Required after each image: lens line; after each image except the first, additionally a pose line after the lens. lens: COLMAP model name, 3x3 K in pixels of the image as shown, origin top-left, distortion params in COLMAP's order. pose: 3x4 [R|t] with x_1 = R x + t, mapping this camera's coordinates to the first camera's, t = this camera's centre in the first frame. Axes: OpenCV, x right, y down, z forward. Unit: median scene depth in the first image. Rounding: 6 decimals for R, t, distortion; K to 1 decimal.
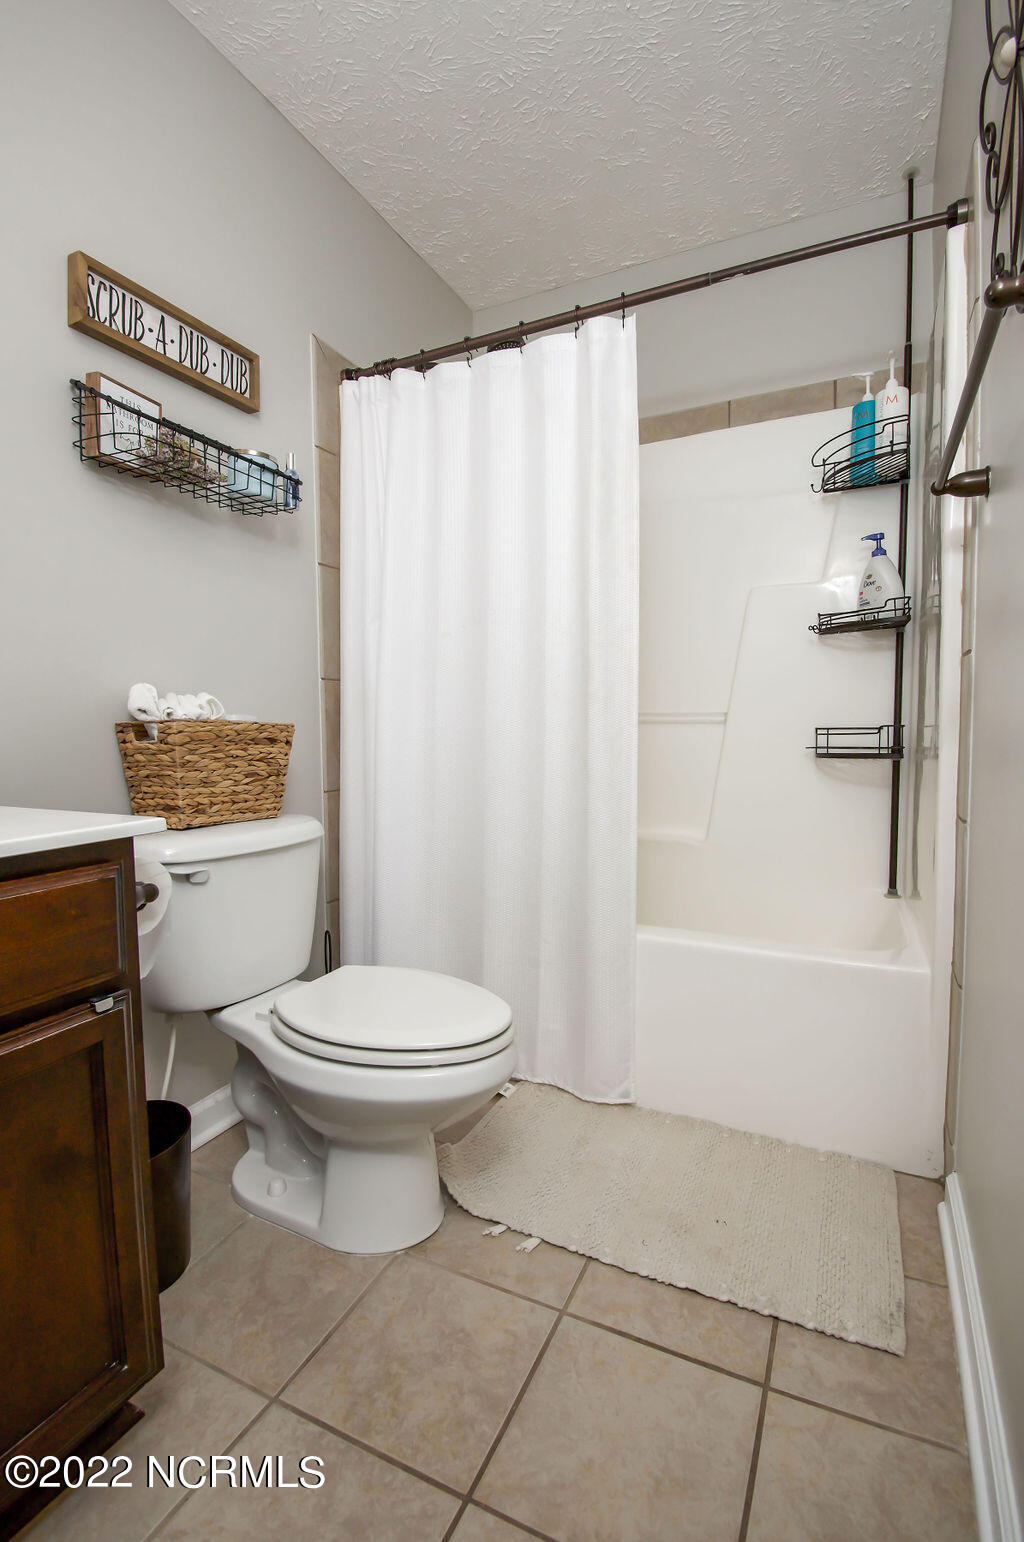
lens RADIAL K [[717.4, 0, 512.0], [0, 717.4, 771.0], [0, 0, 1]] dist [-0.001646, -0.019952]
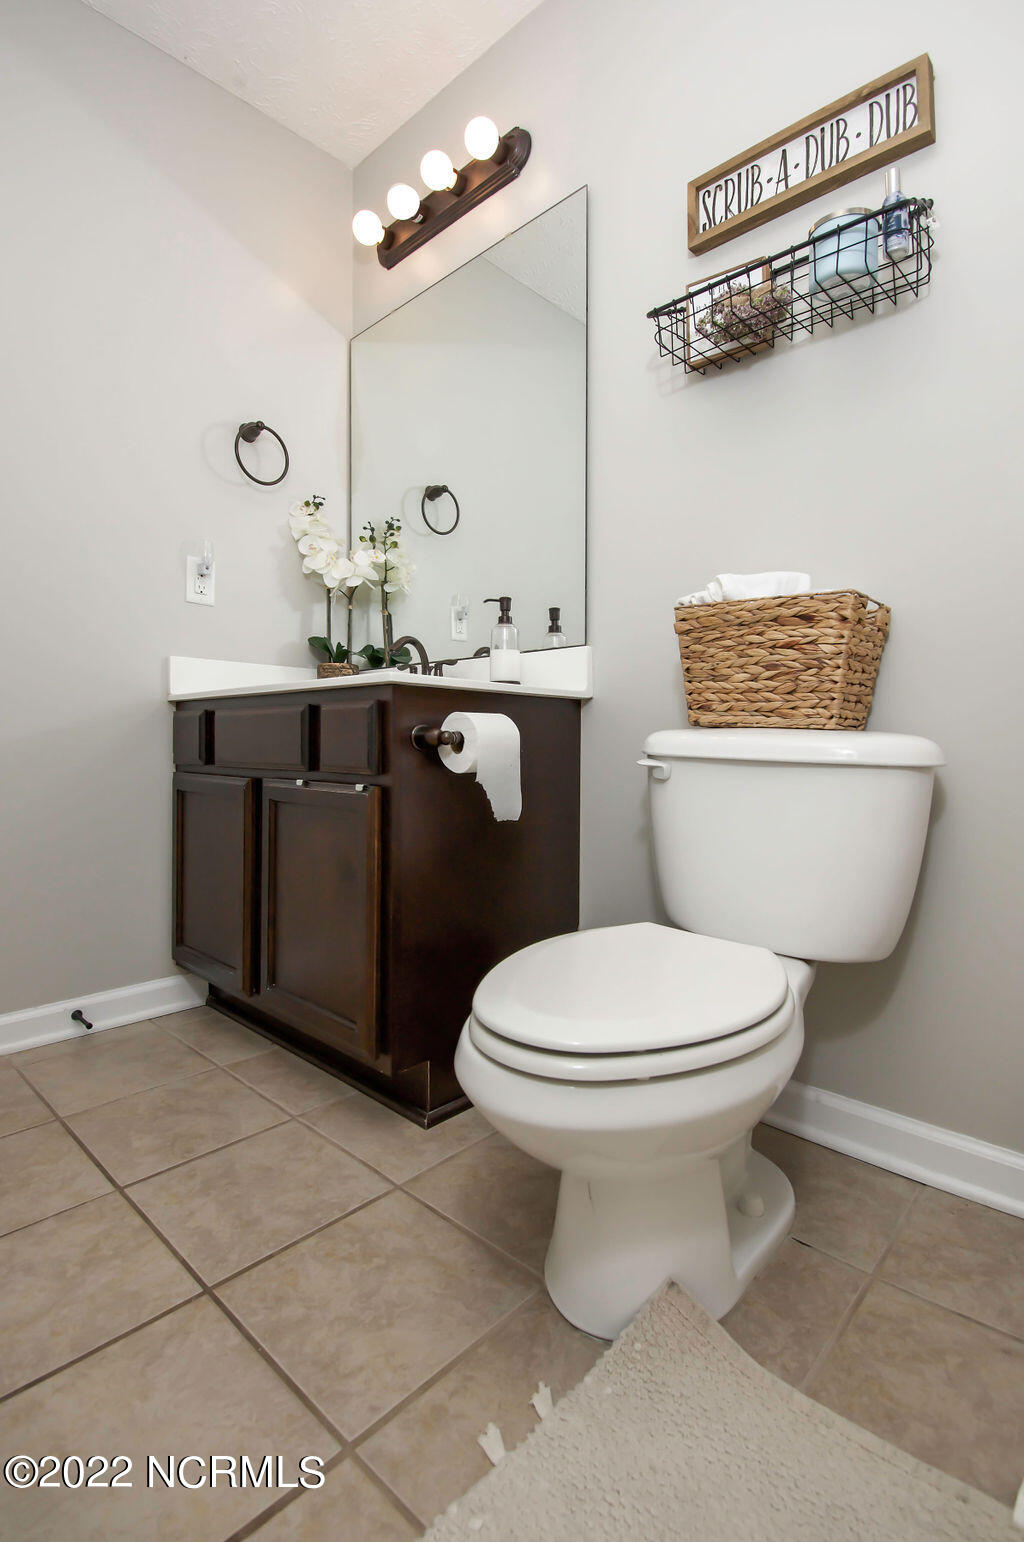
lens RADIAL K [[717.4, 0, 512.0], [0, 717.4, 771.0], [0, 0, 1]] dist [-0.001646, -0.019952]
pose [[-0.301540, 0.044450, -0.952417, 0.489574], [-0.072566, 0.994945, 0.069410, 0.090068], [0.950688, 0.090043, -0.296791, 1.046586]]
